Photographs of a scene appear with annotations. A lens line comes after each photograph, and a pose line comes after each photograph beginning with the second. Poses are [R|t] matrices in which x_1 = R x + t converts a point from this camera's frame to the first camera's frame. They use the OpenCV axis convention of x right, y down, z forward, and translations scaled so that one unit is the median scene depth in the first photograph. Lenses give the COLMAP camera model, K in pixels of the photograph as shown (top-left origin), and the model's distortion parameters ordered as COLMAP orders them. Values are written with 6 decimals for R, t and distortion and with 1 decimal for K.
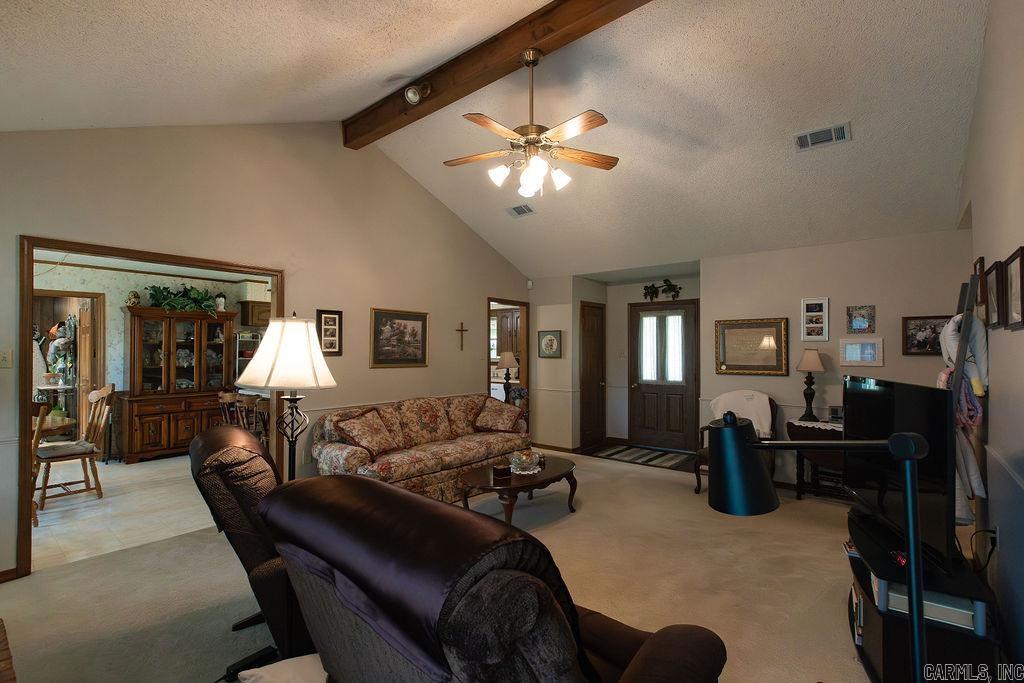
lens RADIAL K [[468.7, 0, 499.9], [0, 468.7, 343.2], [0, 0, 1]] dist [0.000430, 0.000049]
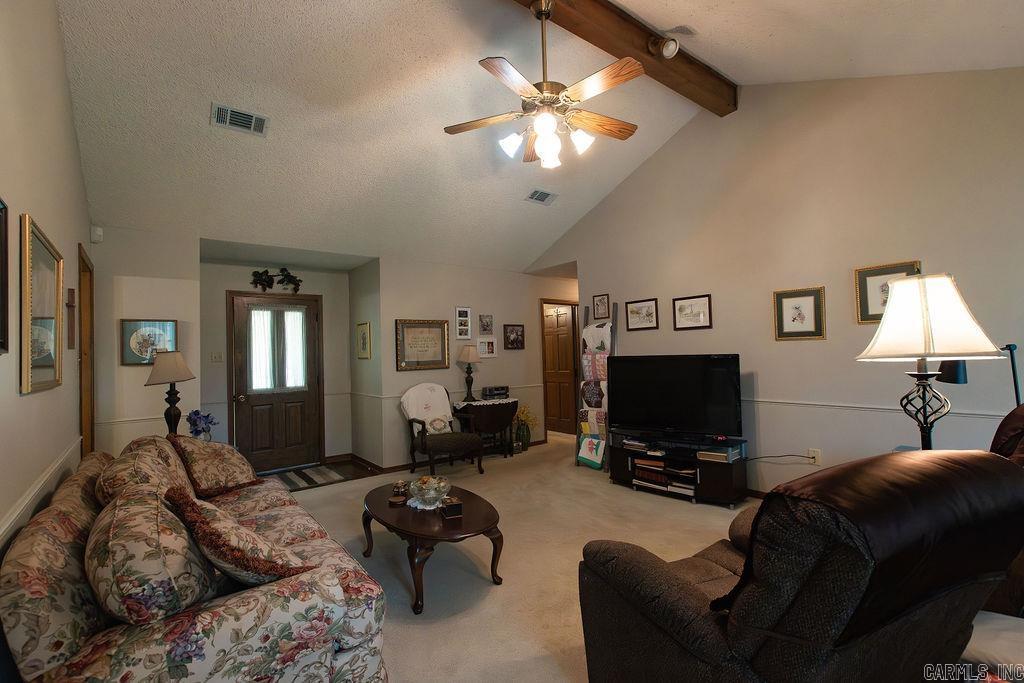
lens RADIAL K [[468.7, 0, 499.9], [0, 468.7, 343.2], [0, 0, 1]] dist [0.000430, 0.000049]
pose [[0.212091, 0.013683, 0.977154, -0.545464], [0.012793, 0.999777, -0.016777, 0.026827], [-0.977166, 0.016059, 0.211868, 0.612417]]
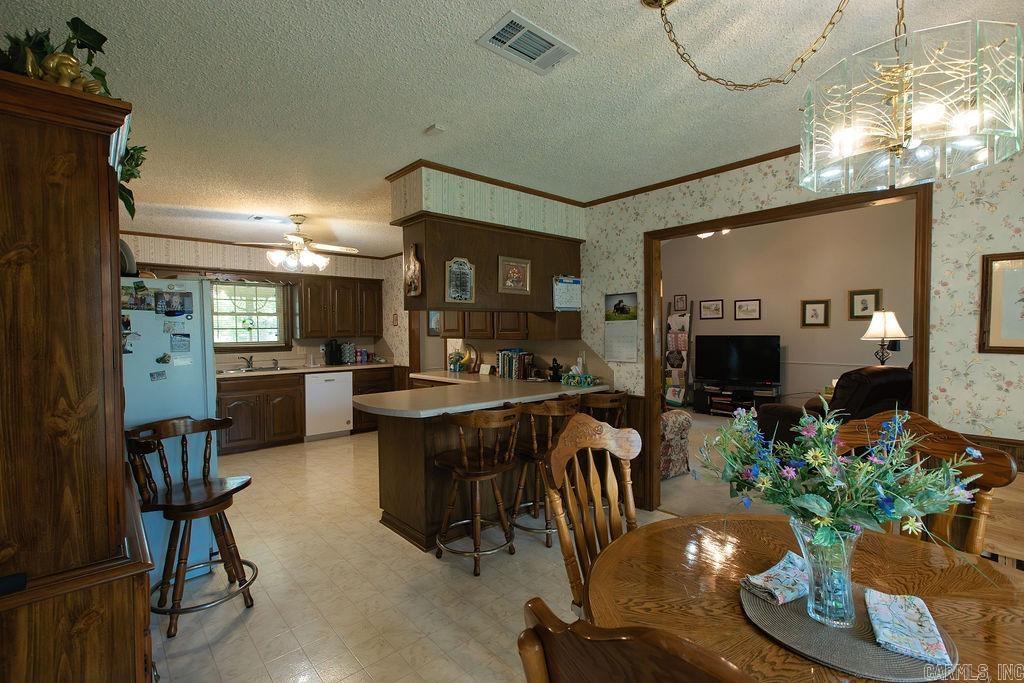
lens RADIAL K [[468.7, 0, 499.9], [0, 468.7, 343.2], [0, 0, 1]] dist [0.000430, 0.000049]
pose [[0.155122, -0.033732, 0.987319, -1.270265], [-0.004622, 0.999381, 0.034871, 0.013521], [-0.987884, -0.009973, 0.154870, 1.041455]]
